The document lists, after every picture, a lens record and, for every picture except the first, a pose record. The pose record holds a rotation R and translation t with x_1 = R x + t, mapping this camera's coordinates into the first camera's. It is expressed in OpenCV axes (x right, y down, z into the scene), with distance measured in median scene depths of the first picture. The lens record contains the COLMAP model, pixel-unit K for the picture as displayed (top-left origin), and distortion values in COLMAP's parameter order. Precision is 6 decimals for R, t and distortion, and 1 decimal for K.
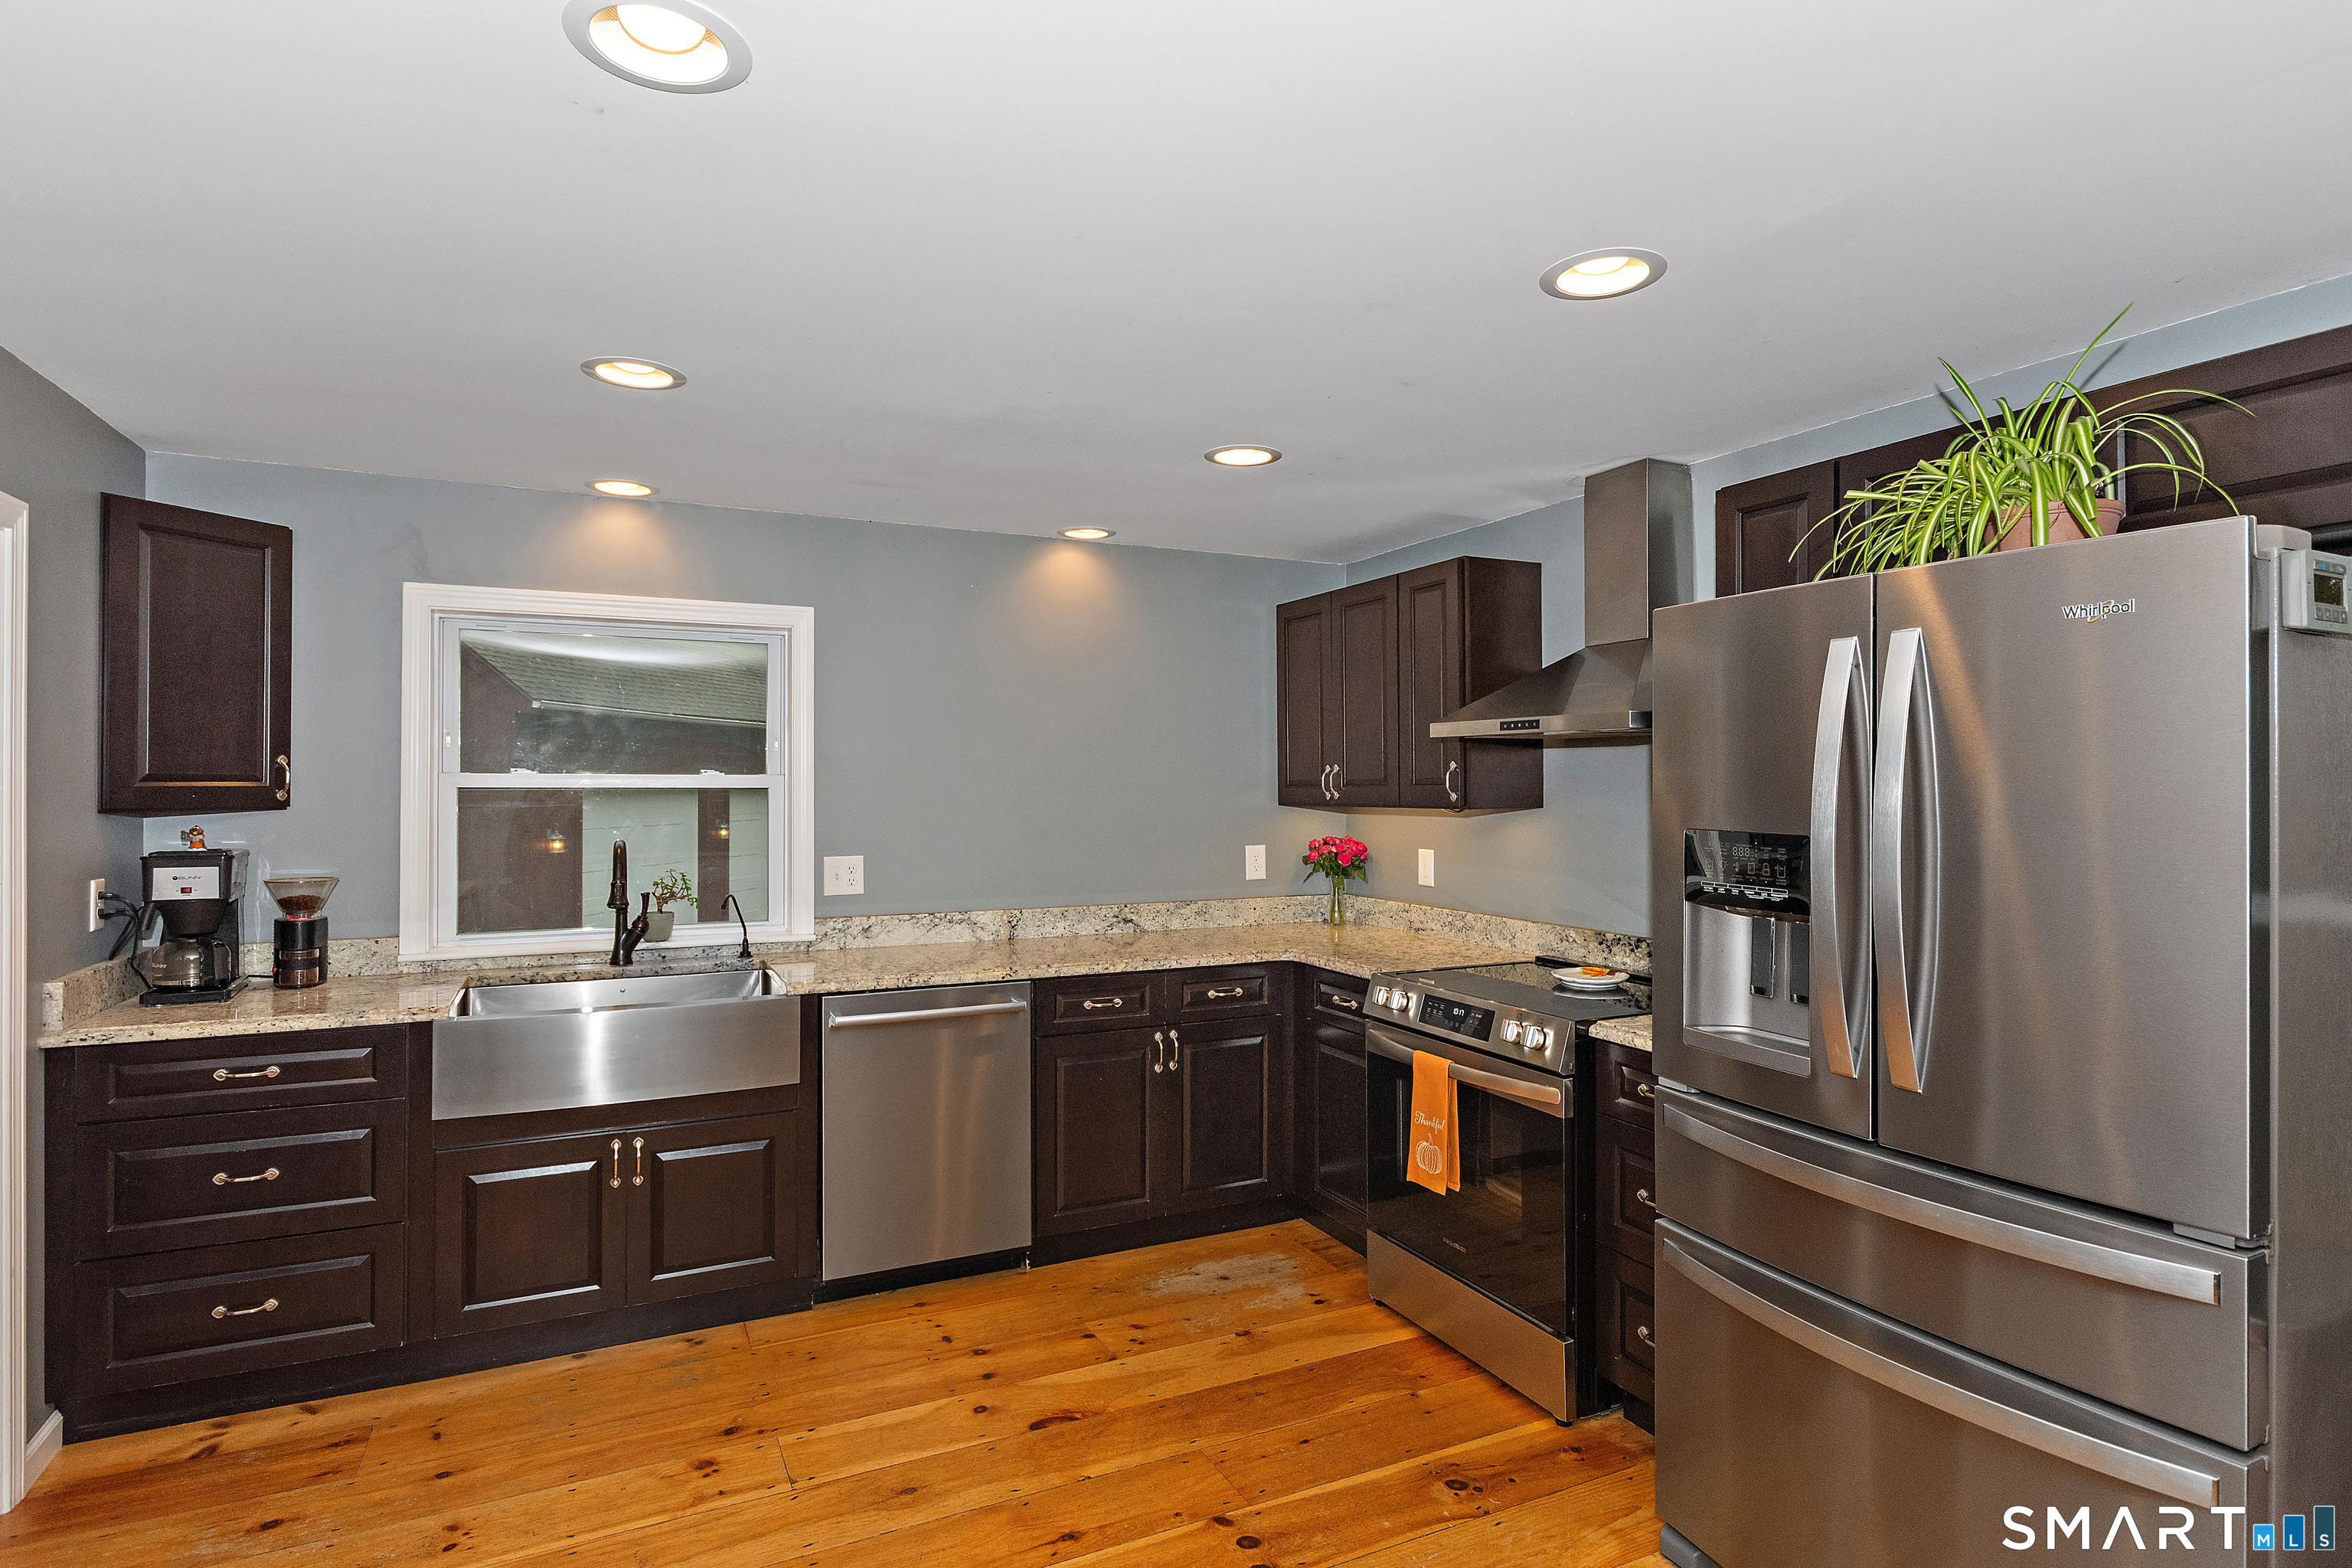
lens RADIAL K [[1201.6, 0, 1176.0], [0, 1201.6, 784.0], [0, 0, 1]] dist [-0.001051, -0.000245]
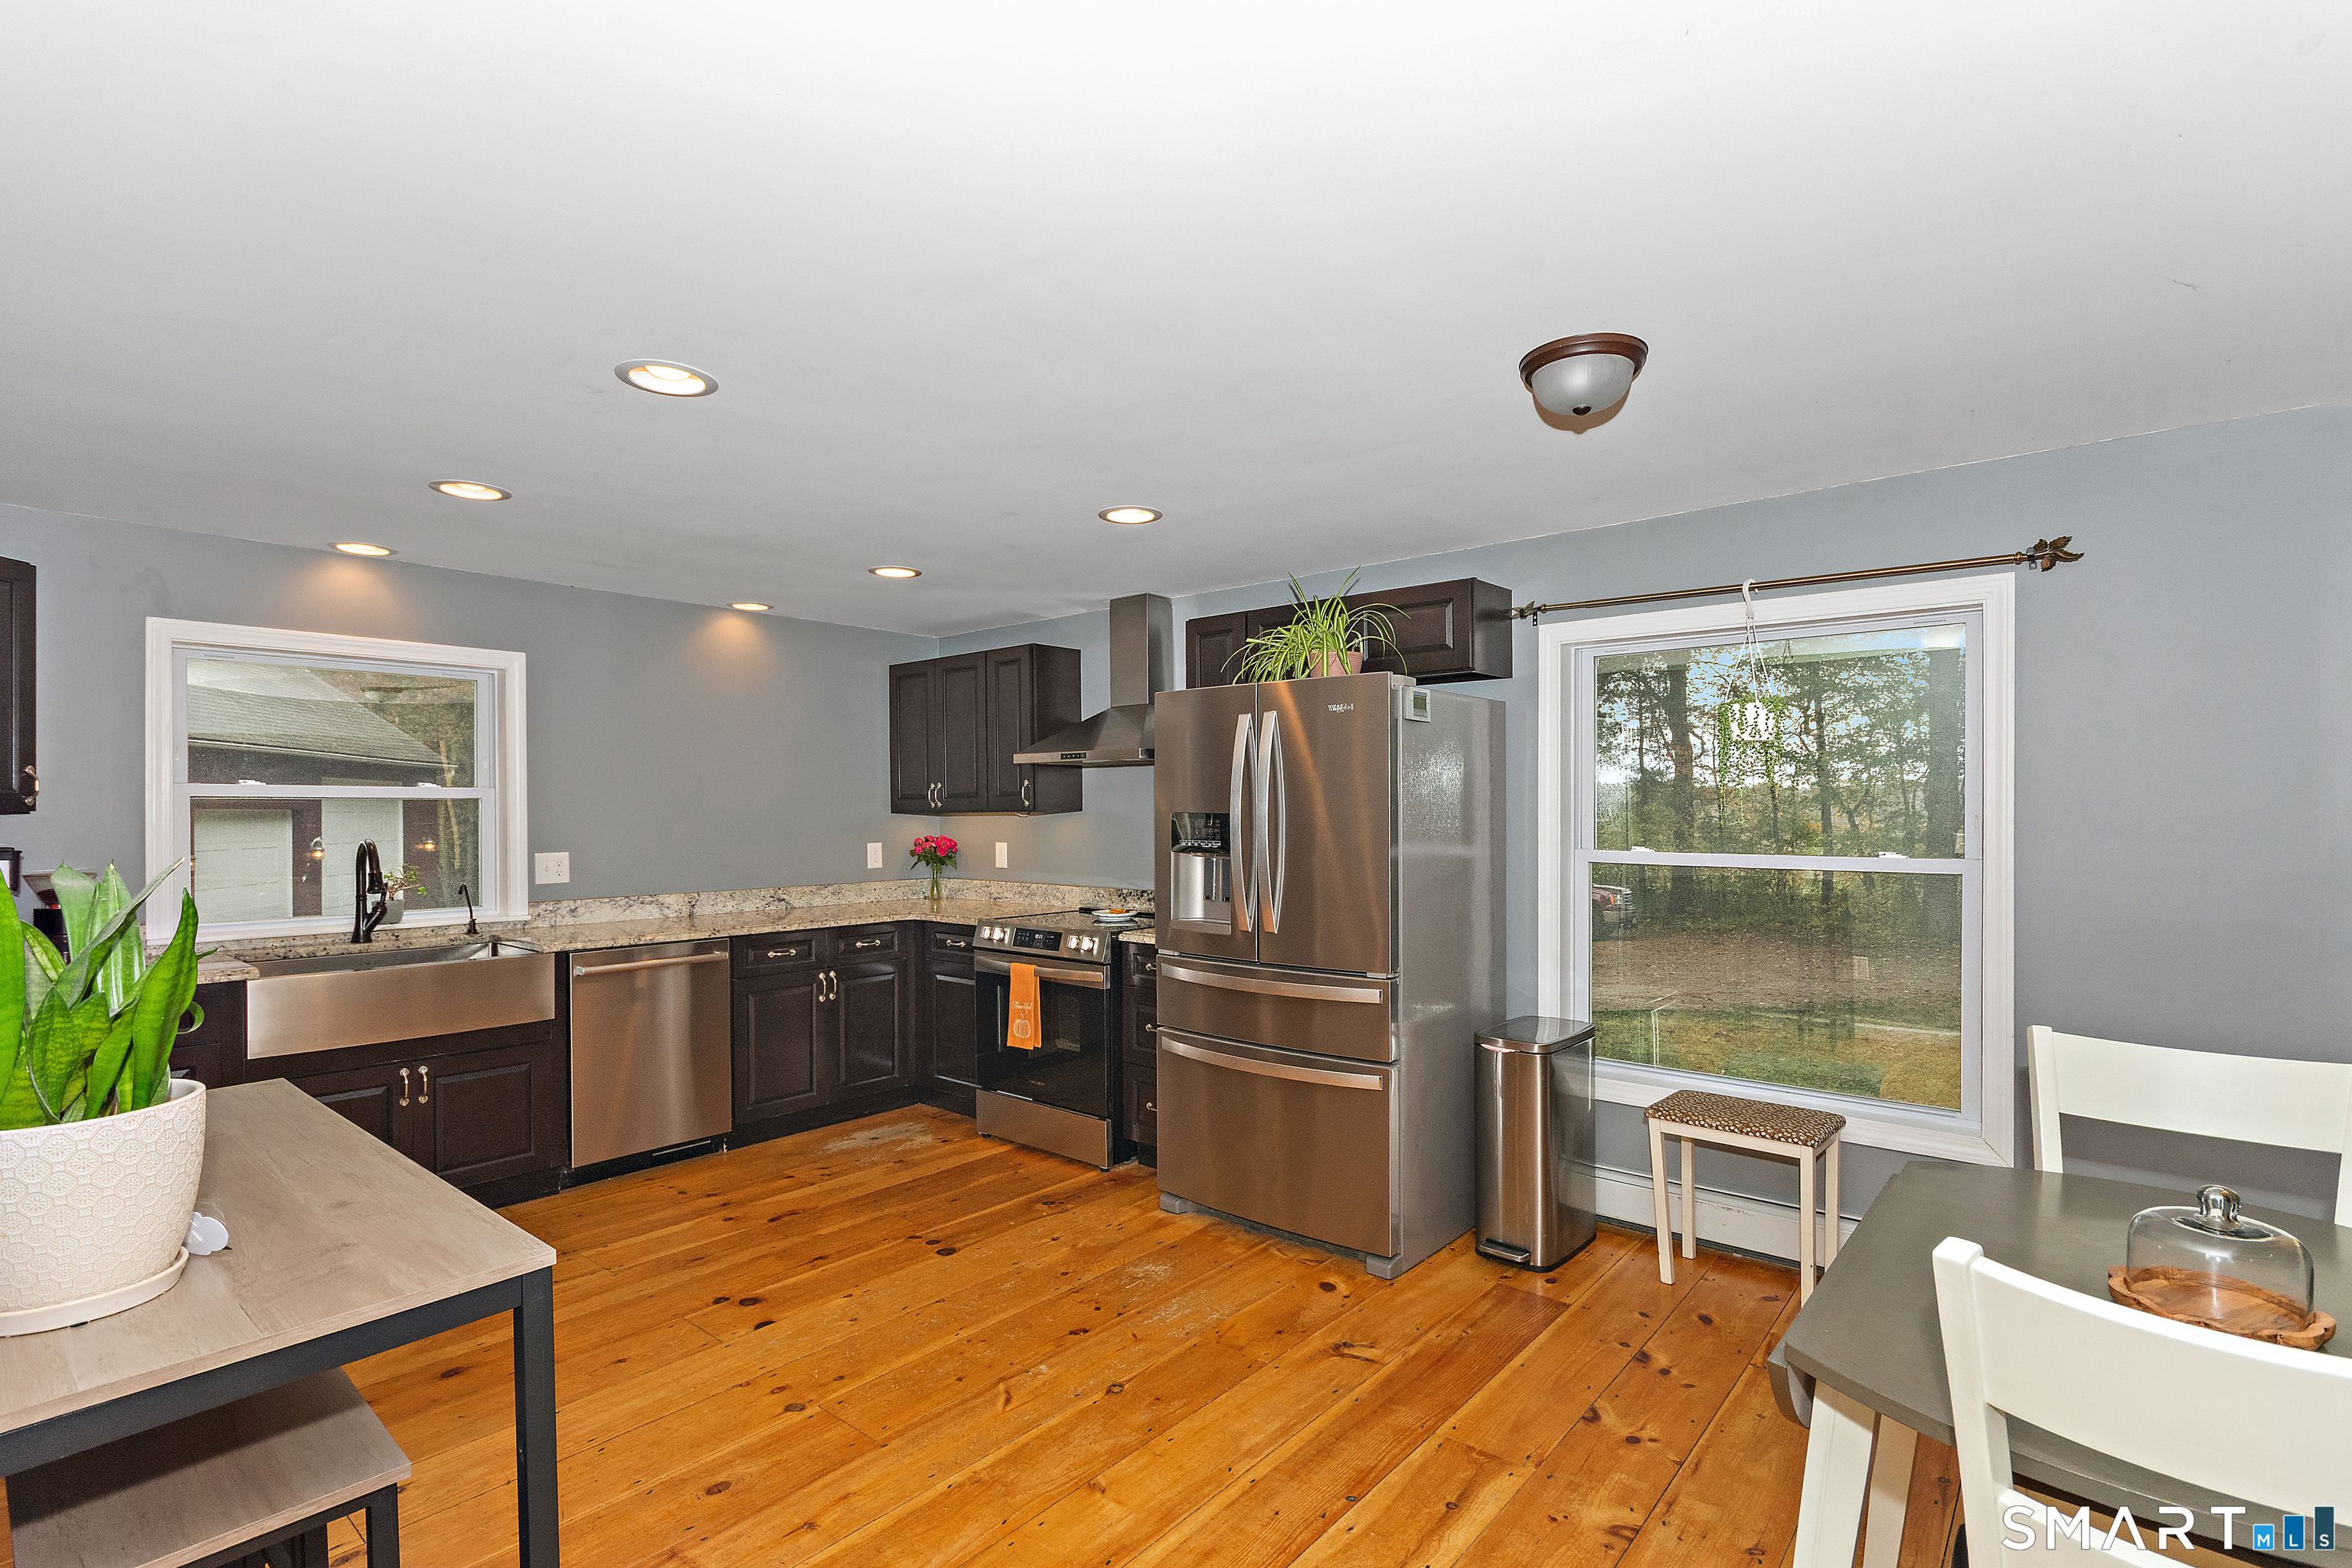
lens RADIAL K [[1095.9, 0, 1167.1], [0, 1095.9, 815.6], [0, 0, 1]] dist [0.001301, -0.004208]
pose [[0.918560, -0.005538, 0.395244, -0.166321], [0.004039, 0.999981, 0.004625, 0.022546], [-0.395262, -0.002652, 0.918565, -0.364804]]
